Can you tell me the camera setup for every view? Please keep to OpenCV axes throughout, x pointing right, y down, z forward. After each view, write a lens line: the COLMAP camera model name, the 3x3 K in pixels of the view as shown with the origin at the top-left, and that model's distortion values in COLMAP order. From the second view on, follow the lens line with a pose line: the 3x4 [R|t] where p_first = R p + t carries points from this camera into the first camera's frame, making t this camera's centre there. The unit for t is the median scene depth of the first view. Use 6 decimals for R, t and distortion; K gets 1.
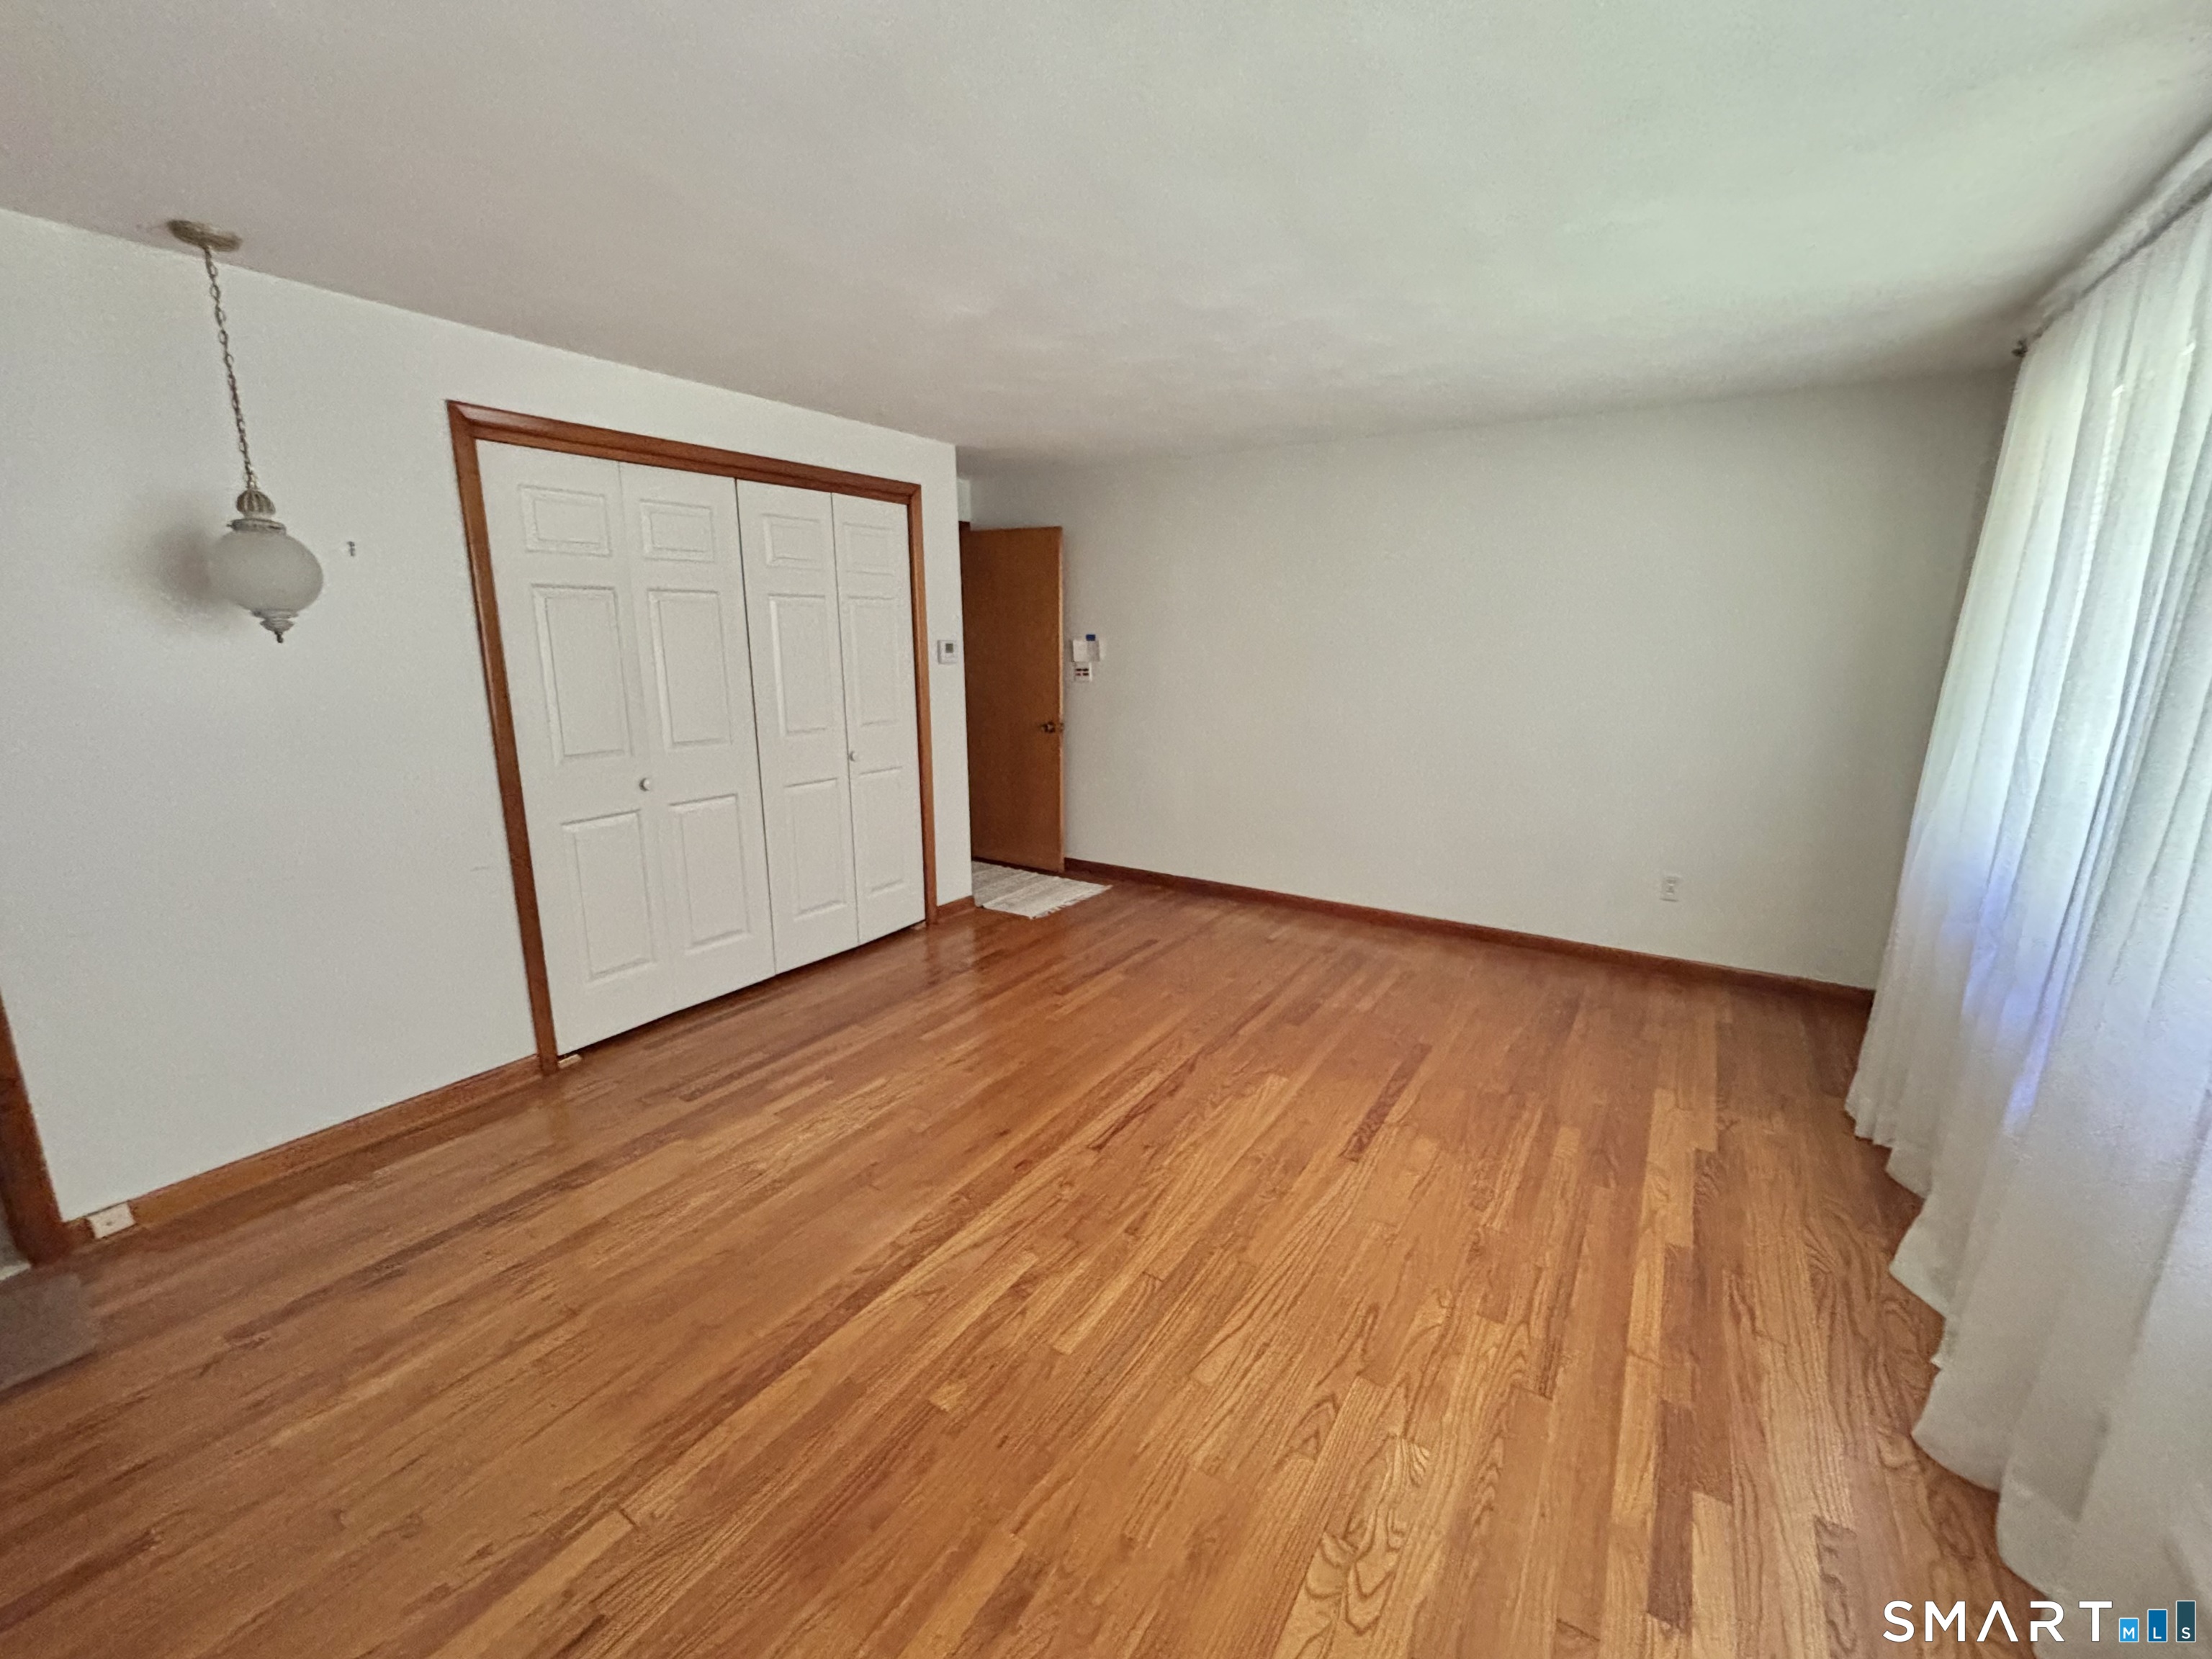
lens RADIAL K [[930.2, 0, 1106.0], [0, 930.2, 829.5], [0, 0, 1]] dist [0.003024, -0.000002]
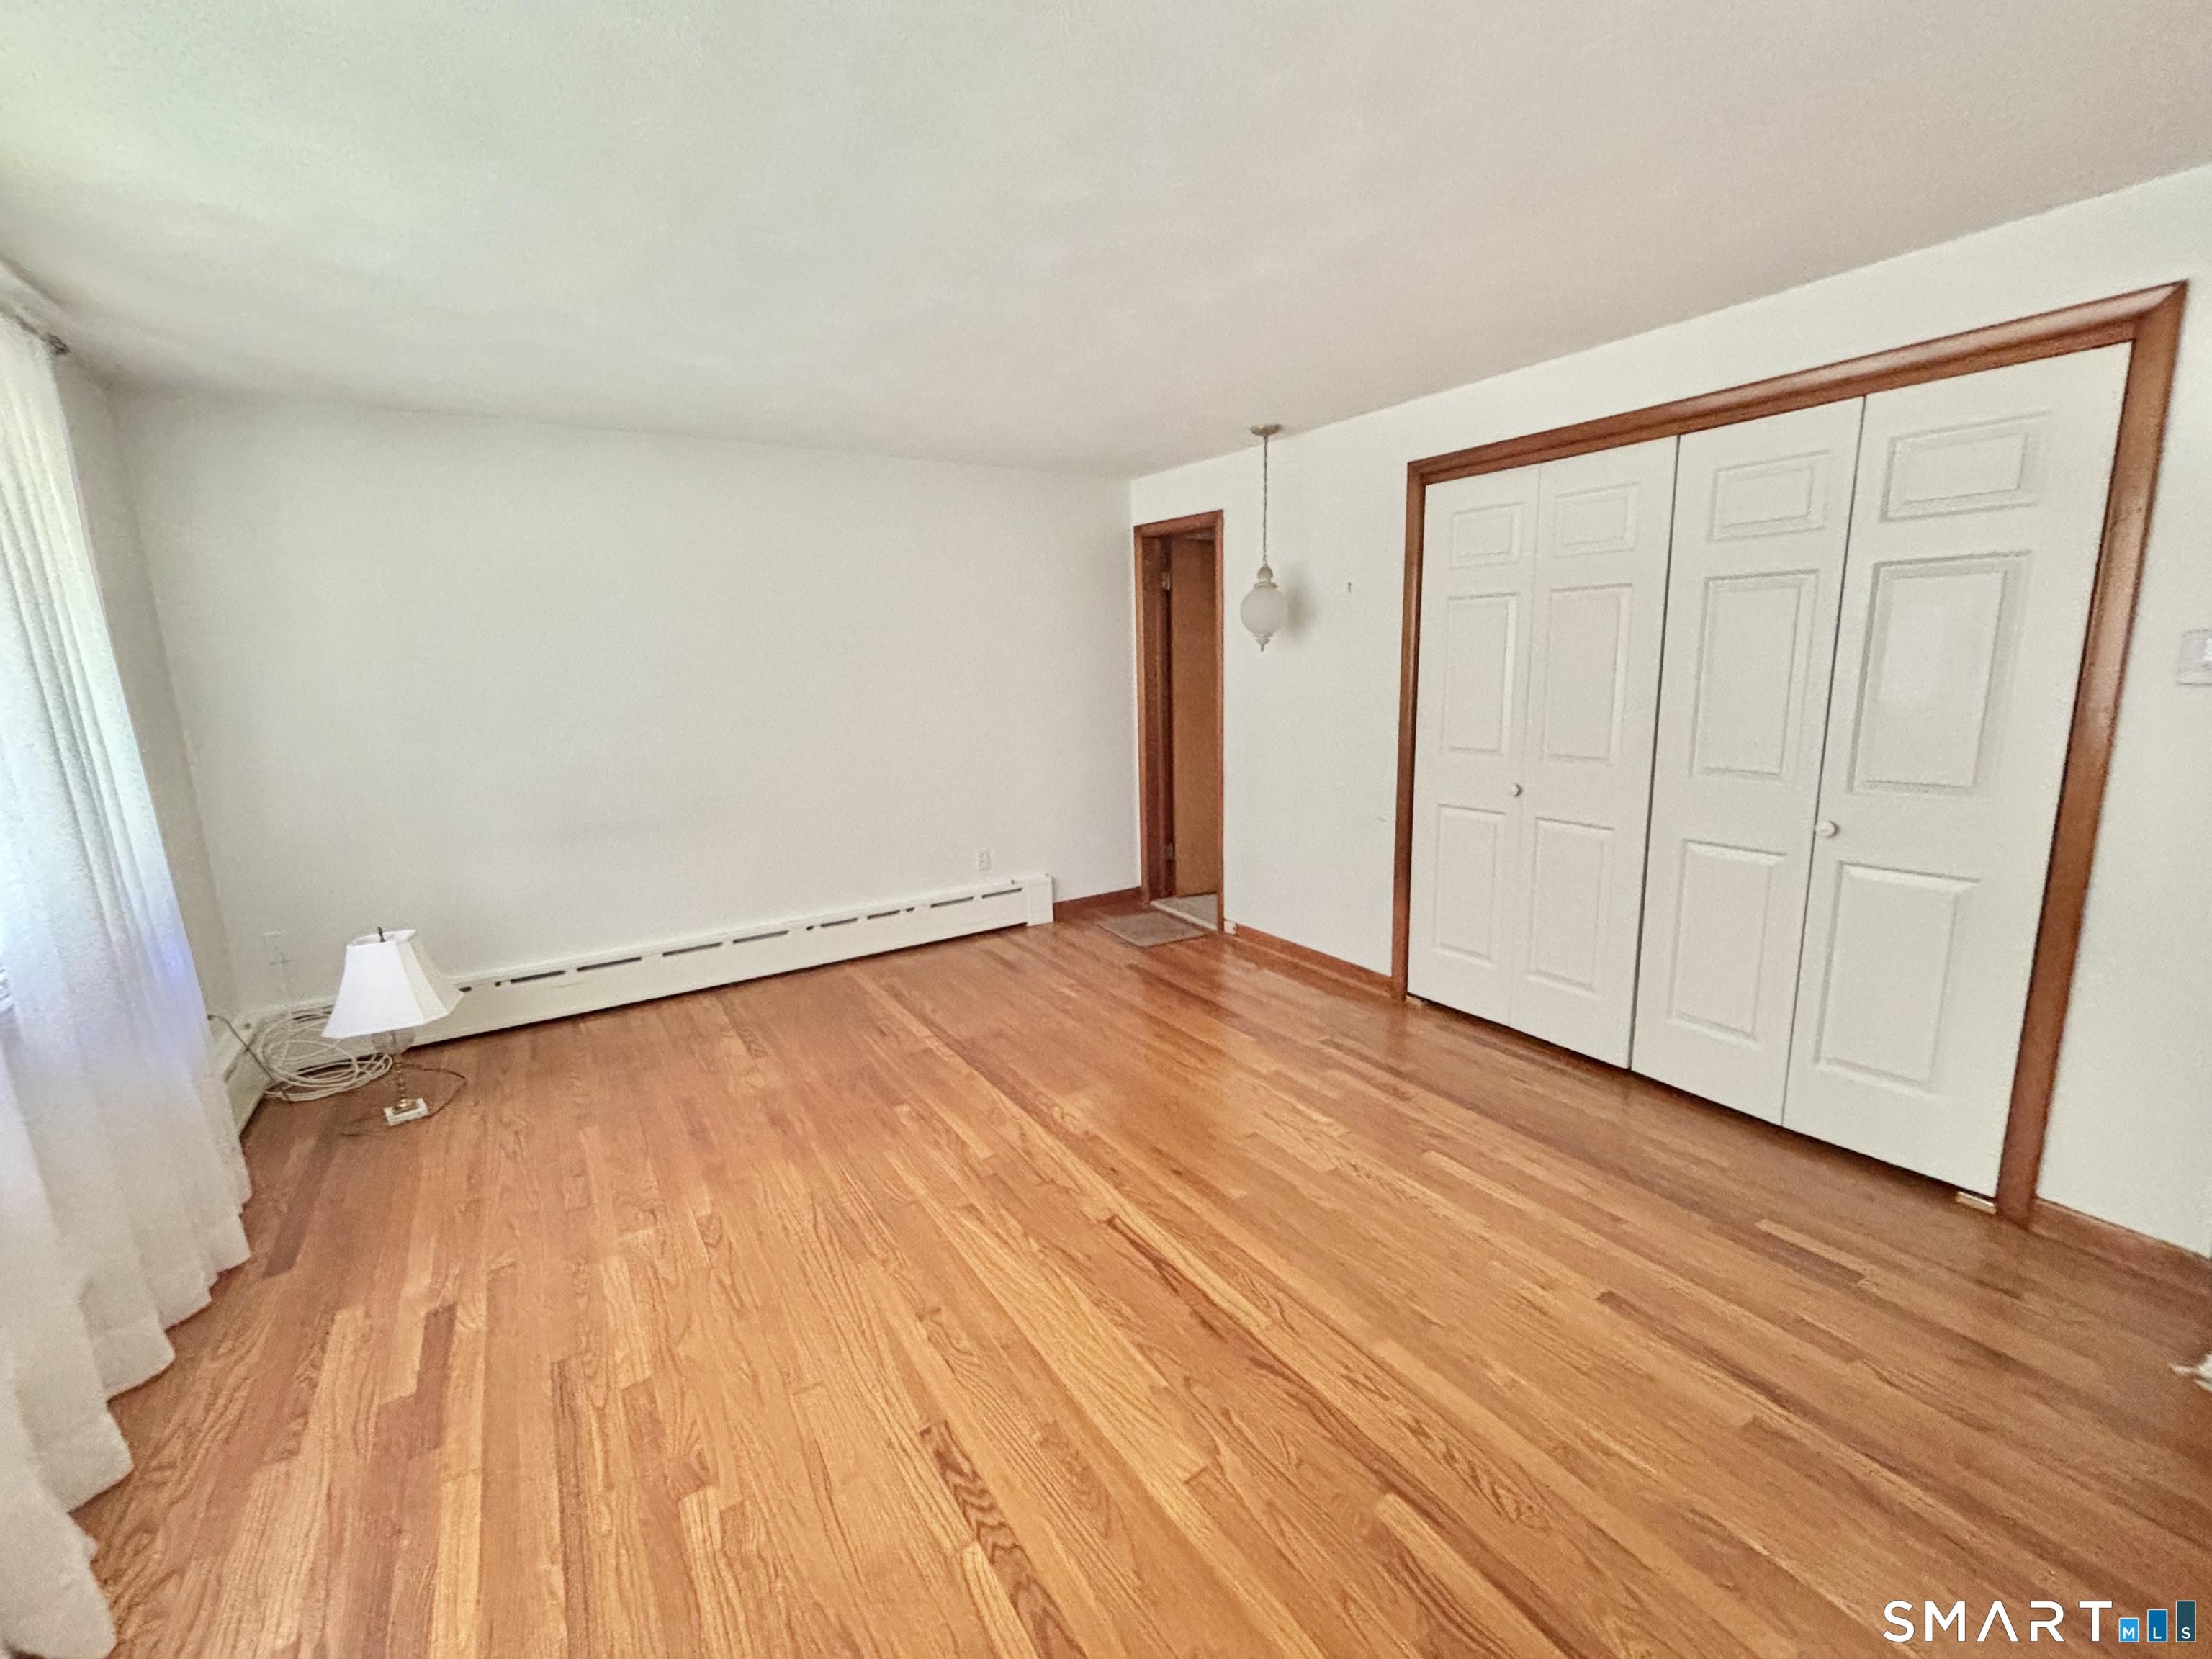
lens RADIAL K [[930.2, 0, 1106.0], [0, 930.2, 829.5], [0, 0, 1]] dist [0.003024, -0.000002]
pose [[-0.427872, 0.175867, -0.886564, 0.702797], [-0.167440, 0.948485, 0.268960, -0.246043], [0.888195, 0.263527, -0.376383, 1.212334]]
